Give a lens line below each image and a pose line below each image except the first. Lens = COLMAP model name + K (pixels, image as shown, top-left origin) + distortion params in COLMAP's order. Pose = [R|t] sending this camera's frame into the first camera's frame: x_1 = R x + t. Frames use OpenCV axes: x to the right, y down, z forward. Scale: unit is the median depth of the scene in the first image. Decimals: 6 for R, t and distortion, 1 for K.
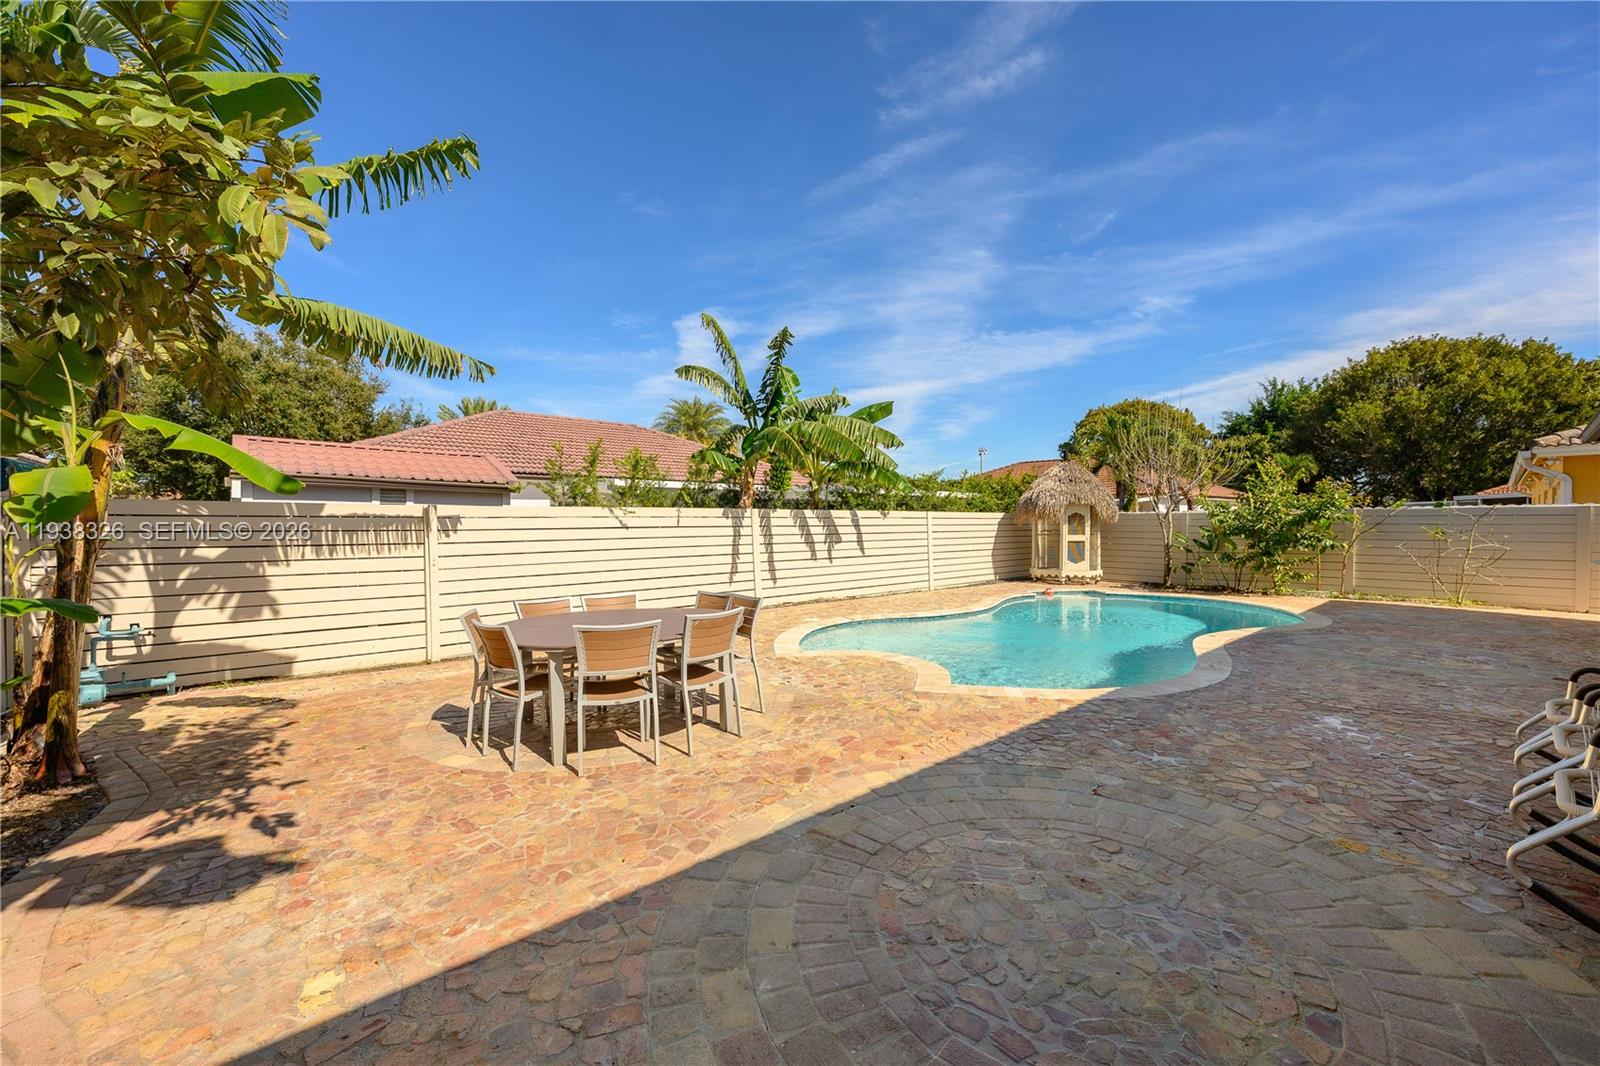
lens RADIAL K [[644.2, 0, 796.8], [0, 644.2, 567.1], [0, 0, 1]] dist [-0.002705, -0.000517]
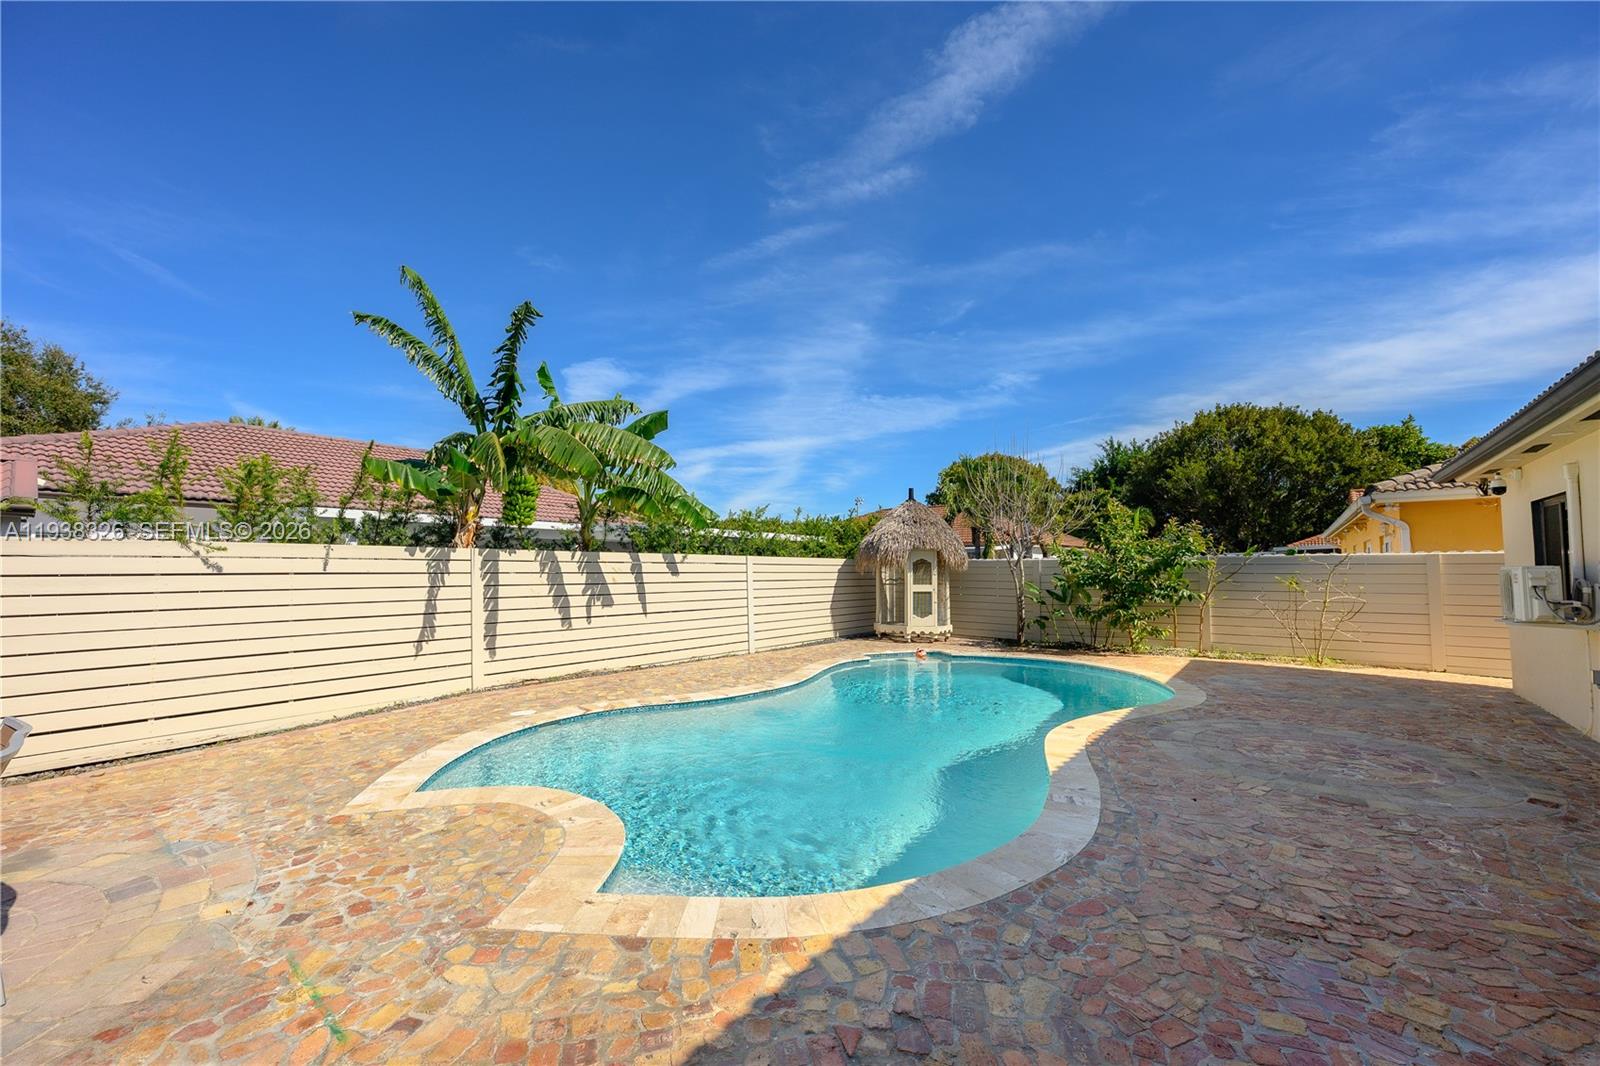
lens RADIAL K [[631.9, 0, 796.7], [0, 631.9, 530.9], [0, 0, 1]] dist [0.000932, -0.000112]
pose [[0.985866, 0.015522, 0.166817, 0.124202], [0.006473, 0.991426, -0.130506, -0.011823], [-0.167412, 0.129741, 0.977313, 0.186059]]
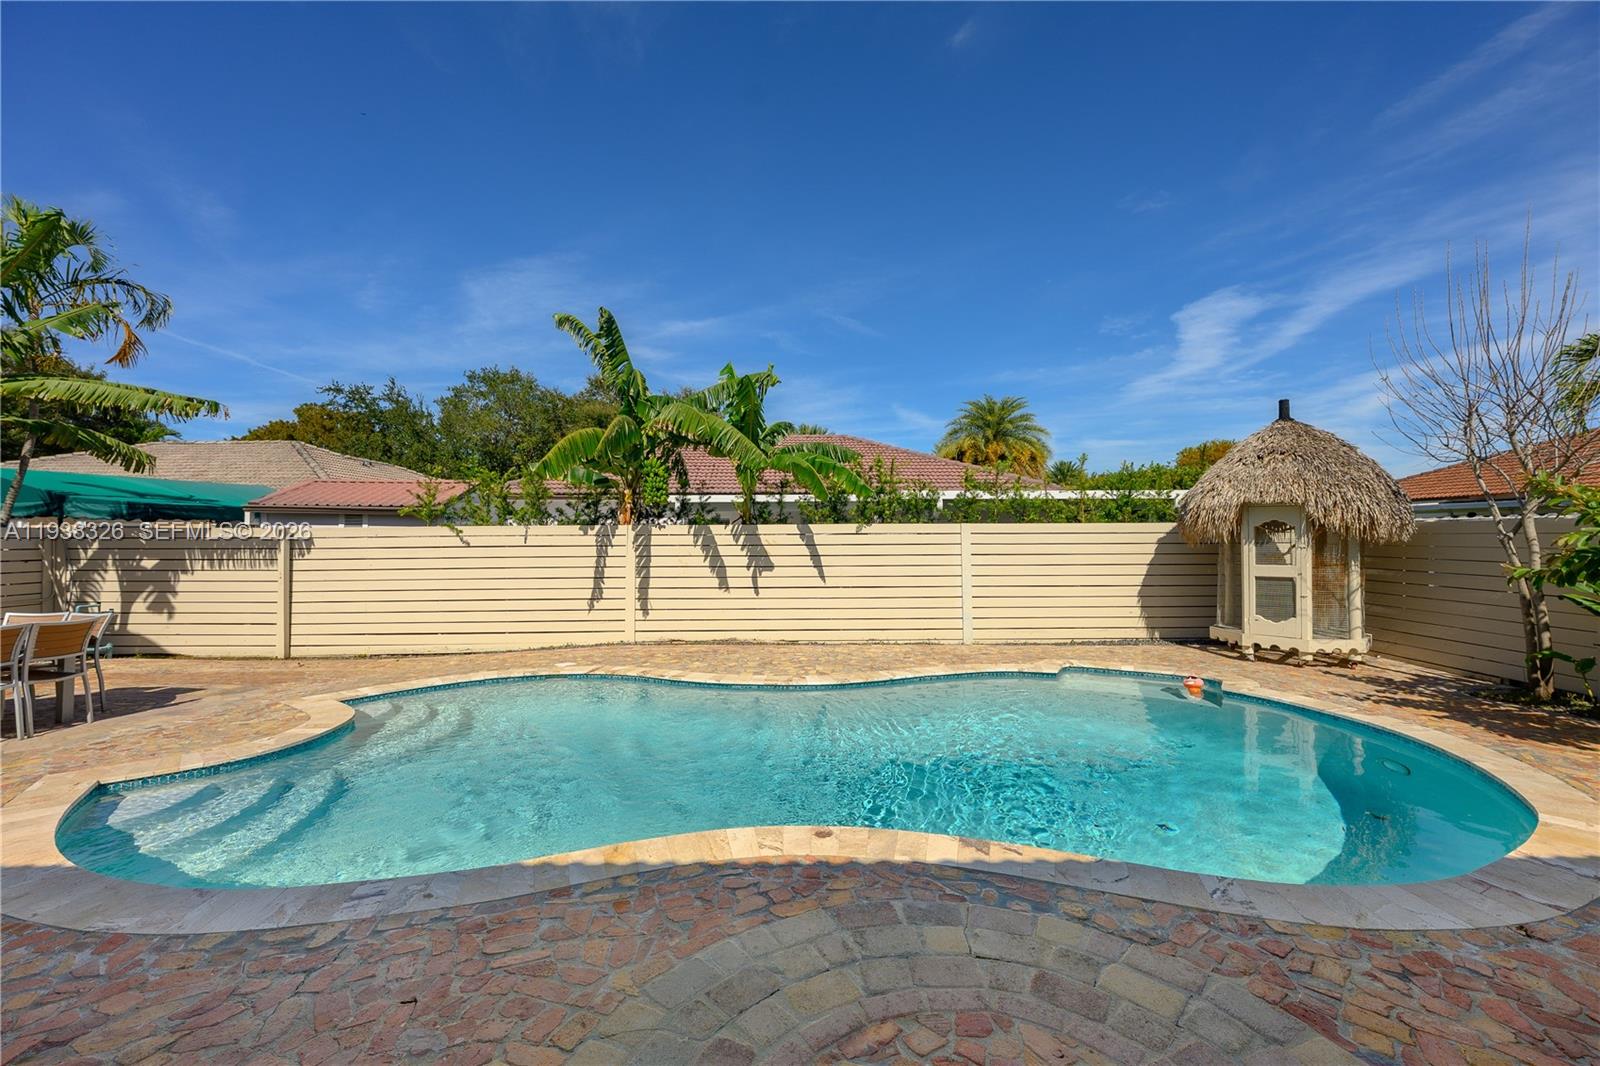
lens RADIAL K [[646.6, 0, 819.6], [0, 646.6, 513.8], [0, 0, 1]] dist [0.000451, 0.000022]
pose [[0.749555, -0.026153, -0.661426, 0.502633], [-0.042865, 0.995204, -0.087927, -0.029690], [0.660553, 0.094258, 0.744839, 0.380405]]
